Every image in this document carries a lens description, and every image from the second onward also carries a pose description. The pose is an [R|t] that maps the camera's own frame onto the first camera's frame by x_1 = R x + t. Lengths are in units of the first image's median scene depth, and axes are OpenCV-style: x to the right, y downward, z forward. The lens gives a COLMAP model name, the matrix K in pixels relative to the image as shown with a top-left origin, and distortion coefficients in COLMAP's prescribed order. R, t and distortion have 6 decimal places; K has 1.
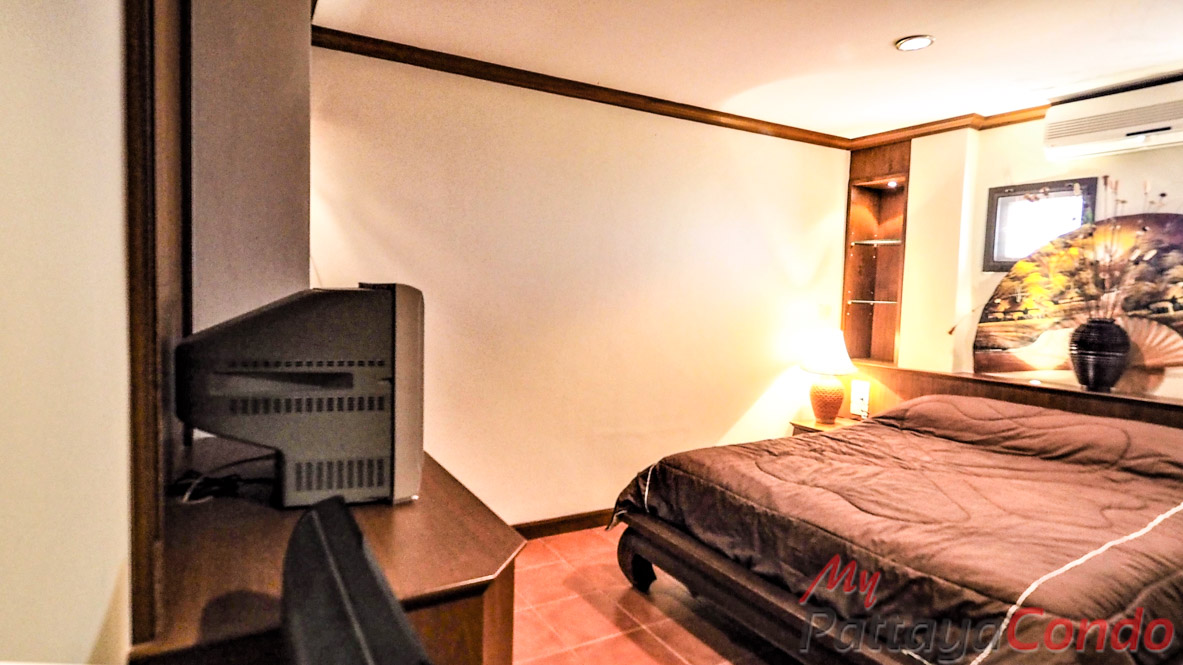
lens RADIAL K [[501.6, 0, 579.5], [0, 501.6, 328.3], [0, 0, 1]] dist [-0.001253, -0.006072]
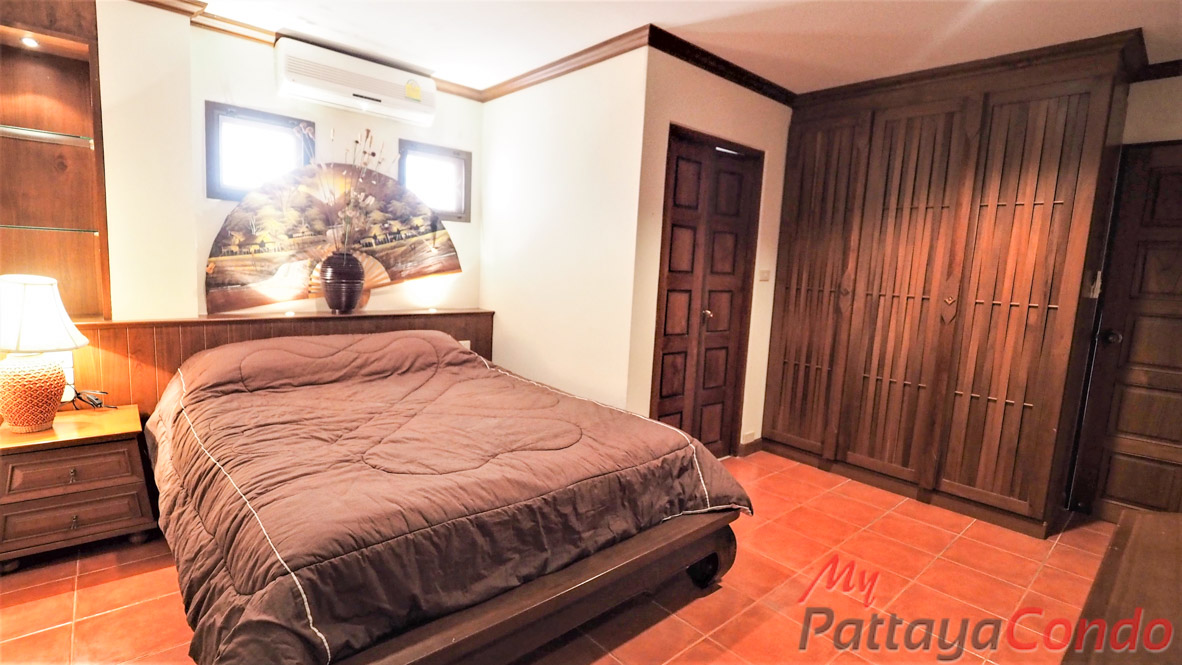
lens RADIAL K [[518.1, 0, 588.2], [0, 518.1, 330.0], [0, 0, 1]] dist [-0.000515, -0.007444]
pose [[-0.108355, -0.164011, 0.980490, -0.219511], [0.017550, 0.985827, 0.166843, -0.028148], [-0.993957, 0.035286, -0.103940, 0.505399]]
